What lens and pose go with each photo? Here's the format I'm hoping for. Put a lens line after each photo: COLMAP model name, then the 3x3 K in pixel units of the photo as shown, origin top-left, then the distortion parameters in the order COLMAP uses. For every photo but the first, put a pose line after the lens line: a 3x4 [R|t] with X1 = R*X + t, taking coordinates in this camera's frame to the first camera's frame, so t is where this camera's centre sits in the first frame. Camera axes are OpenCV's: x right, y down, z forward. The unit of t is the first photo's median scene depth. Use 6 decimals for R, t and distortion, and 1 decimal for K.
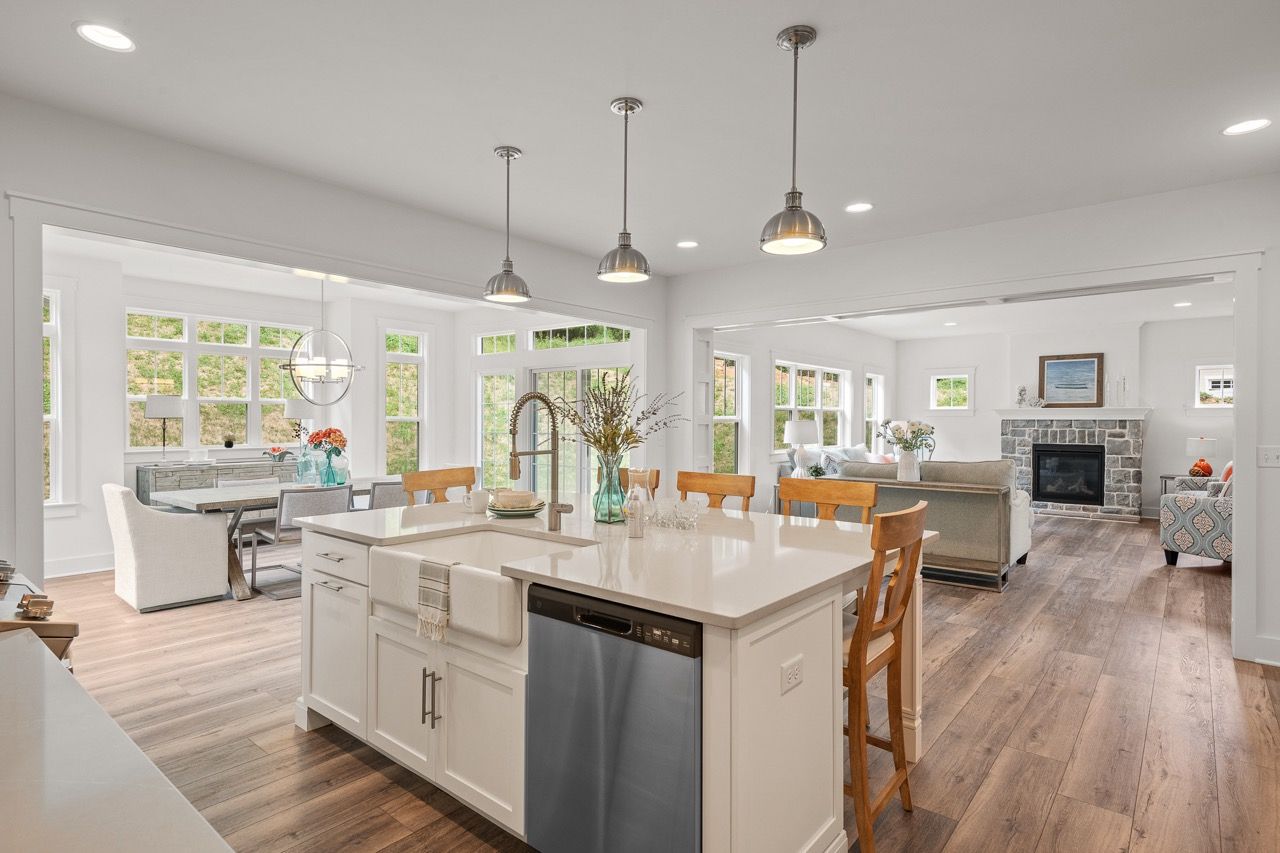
lens RADIAL K [[658.7, 0, 639.2], [0, 658.7, 421.7], [0, 0, 1]] dist [0.014325, -0.006009]
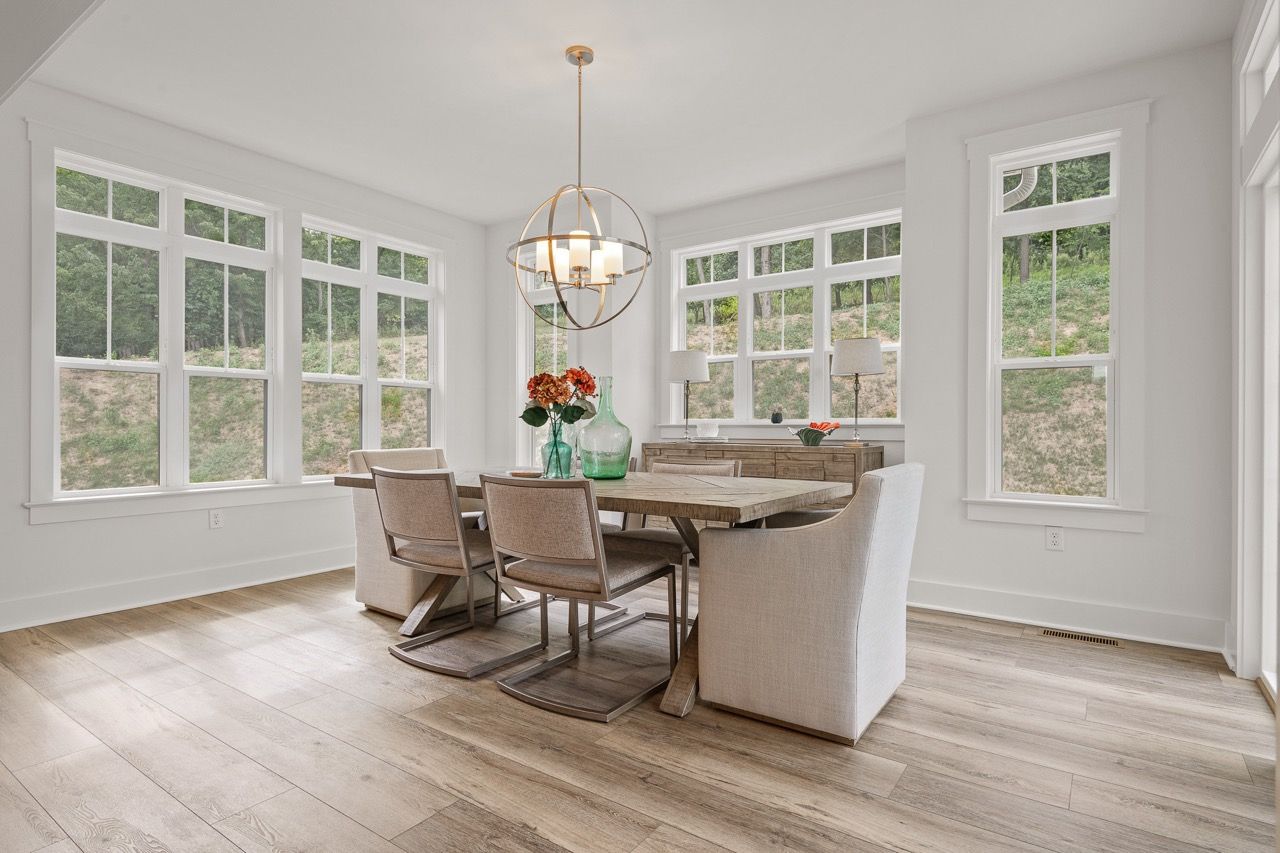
lens RADIAL K [[658.7, 0, 641.3], [0, 658.7, 432.9], [0, 0, 1]] dist [0.014325, -0.006009]
pose [[0.085181, 0.007399, -0.996338, 0.032271], [-0.001557, 0.999972, 0.007293, 0.034391], [0.996364, 0.000930, 0.085190, 0.611250]]
